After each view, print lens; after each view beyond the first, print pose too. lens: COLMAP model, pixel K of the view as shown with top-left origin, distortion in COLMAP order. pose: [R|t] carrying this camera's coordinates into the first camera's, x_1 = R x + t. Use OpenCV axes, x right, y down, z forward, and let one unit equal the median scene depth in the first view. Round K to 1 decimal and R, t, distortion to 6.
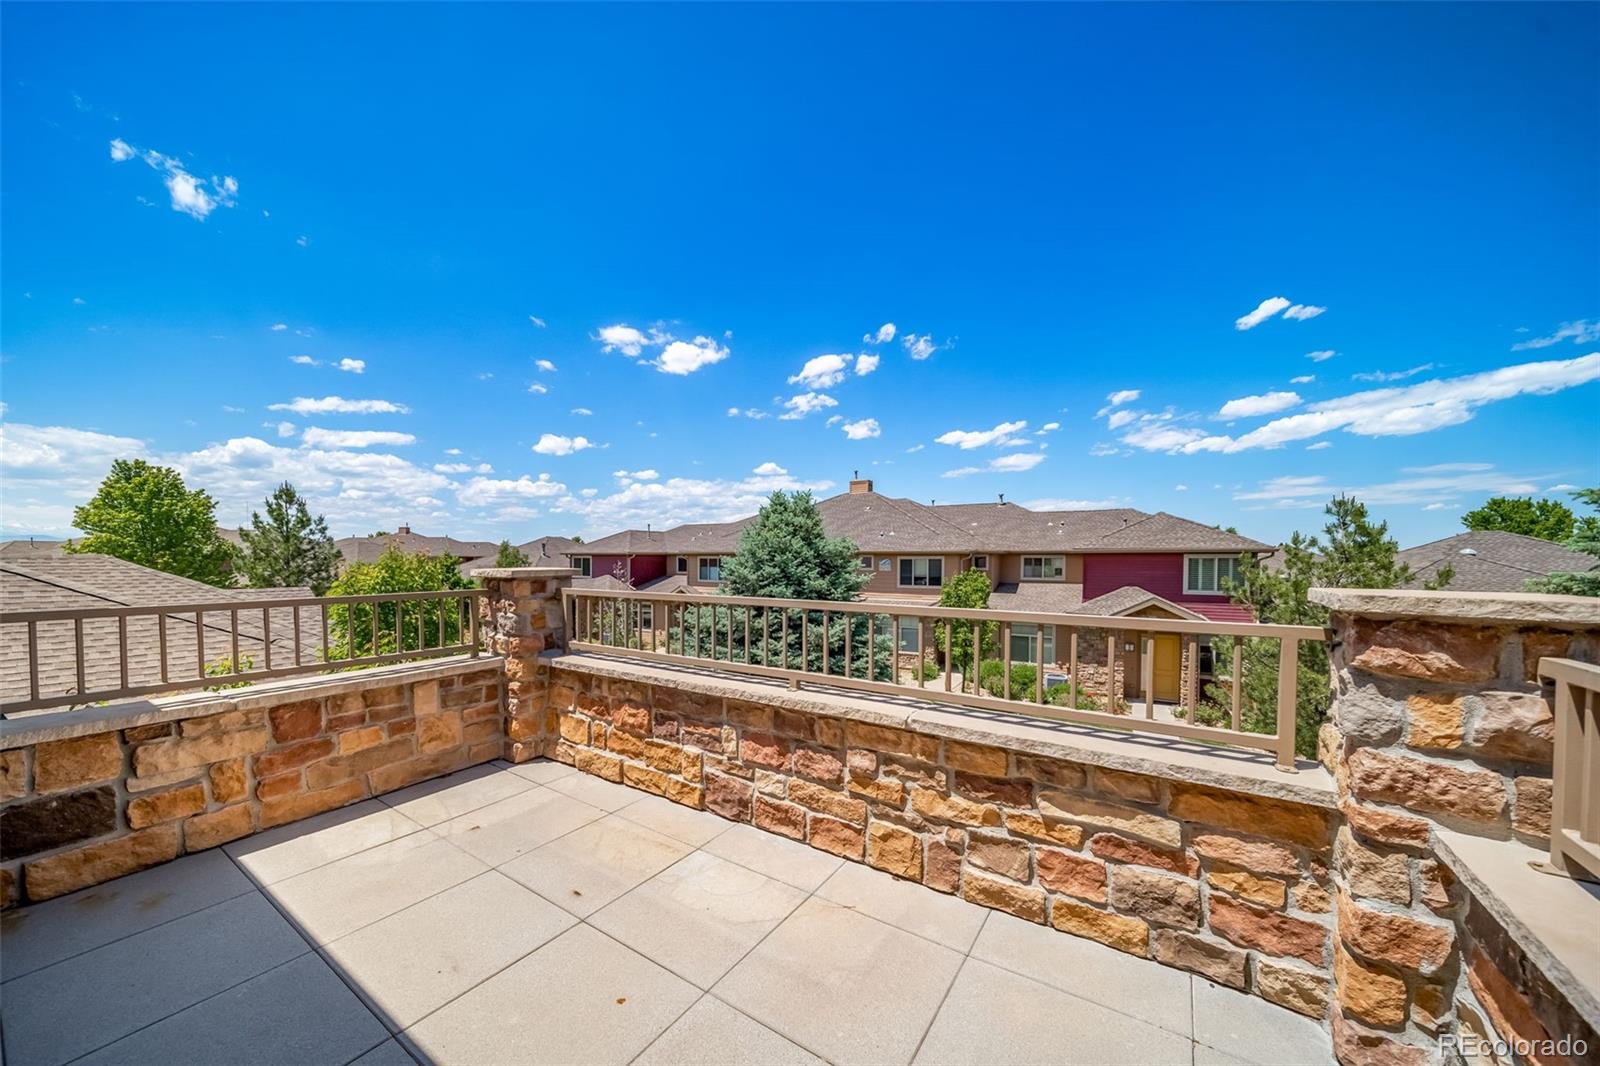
lens RADIAL K [[571.5, 0, 768.2], [0, 571.5, 571.6], [0, 0, 1]] dist [-0.008551, -0.000499]
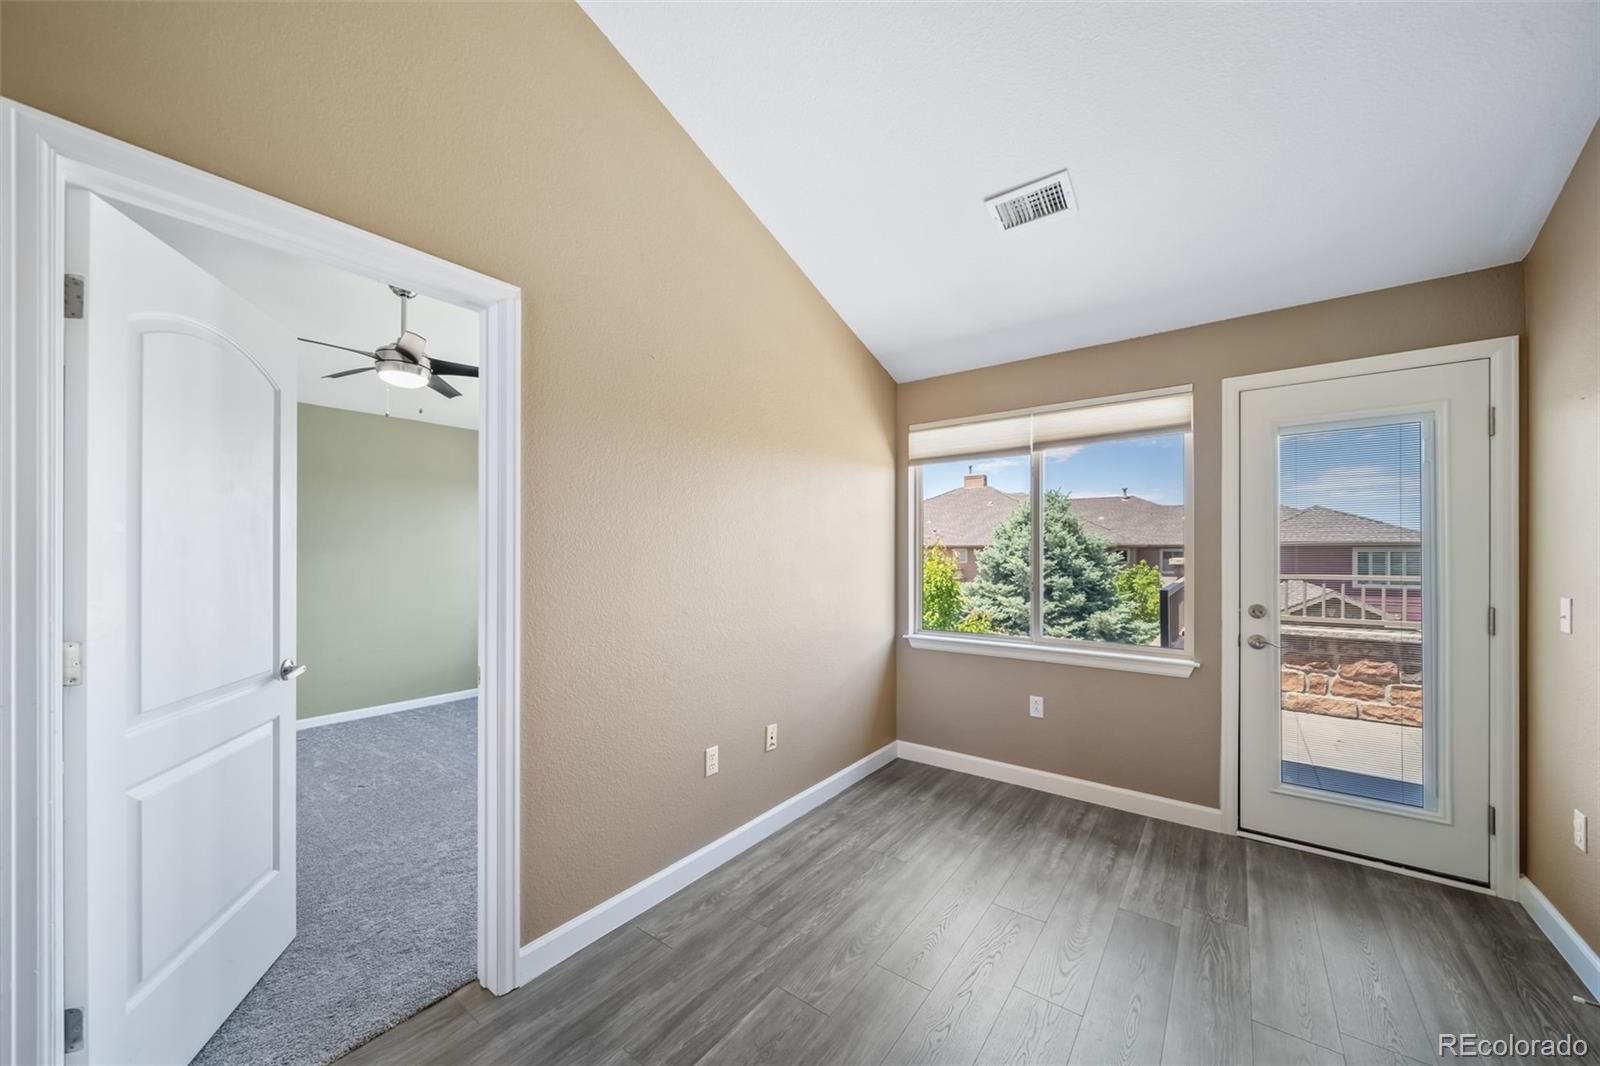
lens RADIAL K [[571.5, 0, 788.1], [0, 571.5, 553.1], [0, 0, 1]] dist [-0.008551, -0.000499]
pose [[0.998030, 0.000883, -0.062737, -1.429183], [-0.002241, 0.999764, -0.021592, 0.014025], [0.062703, 0.021690, 0.997796, -0.391105]]
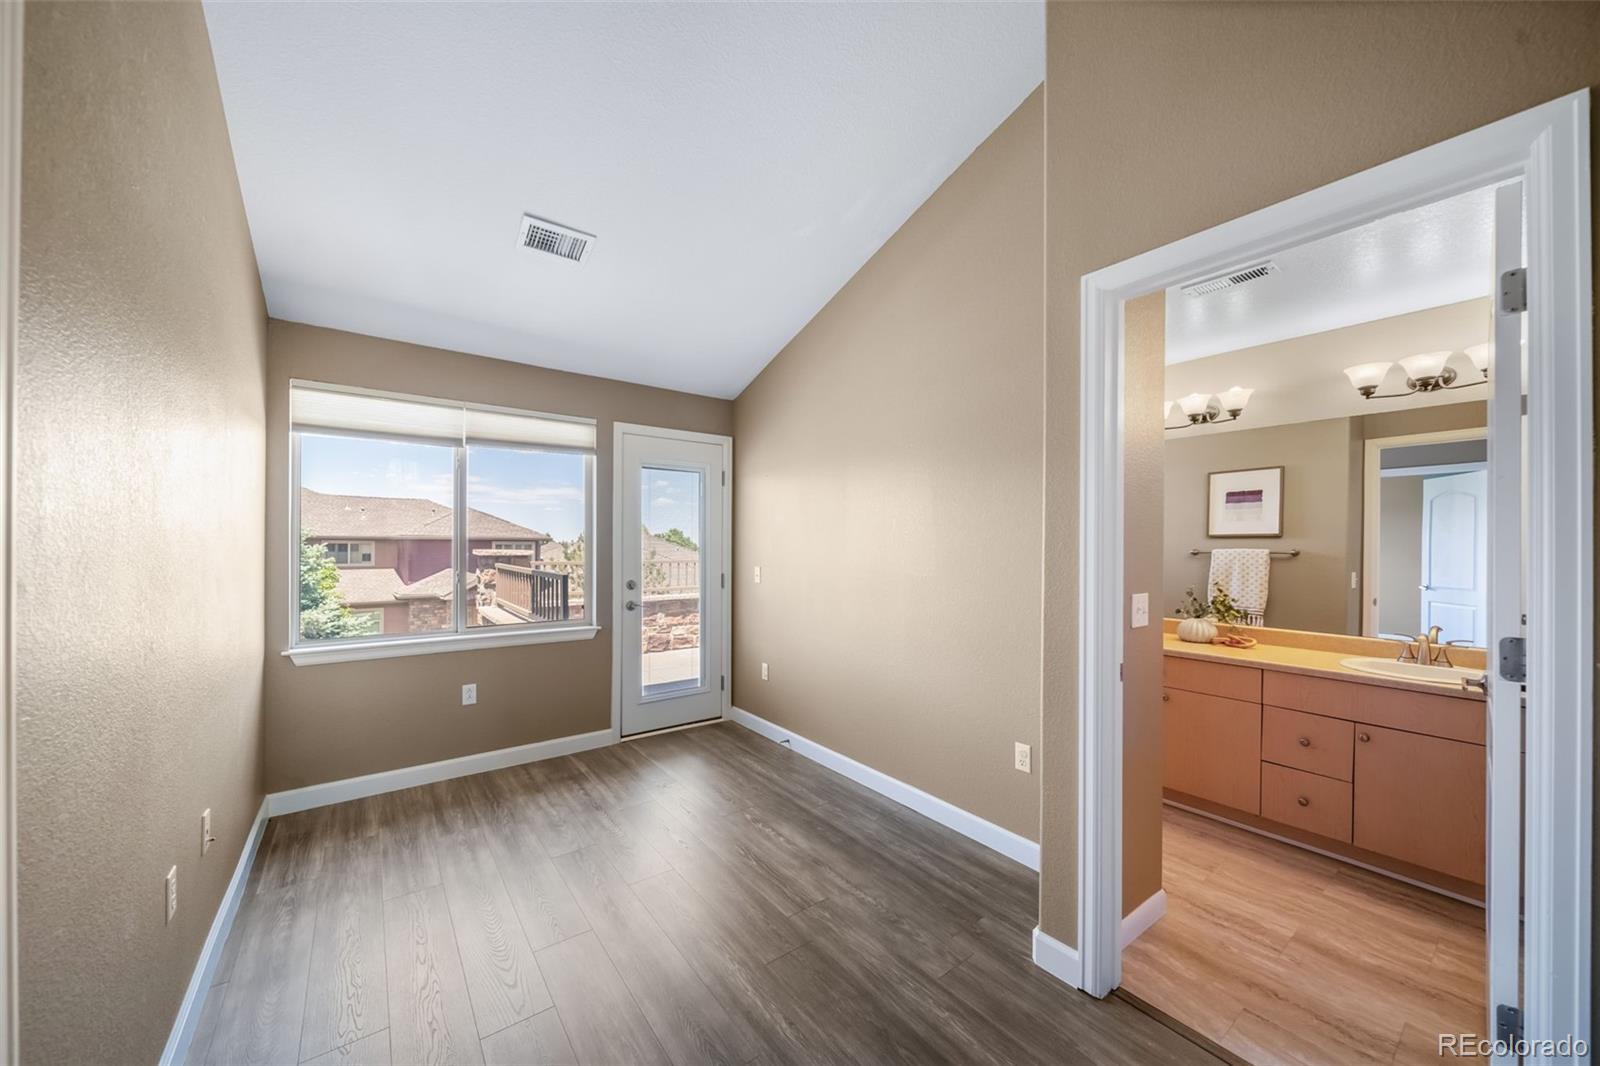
lens RADIAL K [[571.5, 0, 789.4], [0, 571.5, 548.5], [0, 0, 1]] dist [-0.008551, -0.000499]
pose [[0.322283, -0.001987, 0.946641, -1.807015], [0.017609, 0.999837, -0.003896, 0.012022], [-0.946480, 0.017925, 0.322266, -0.255057]]
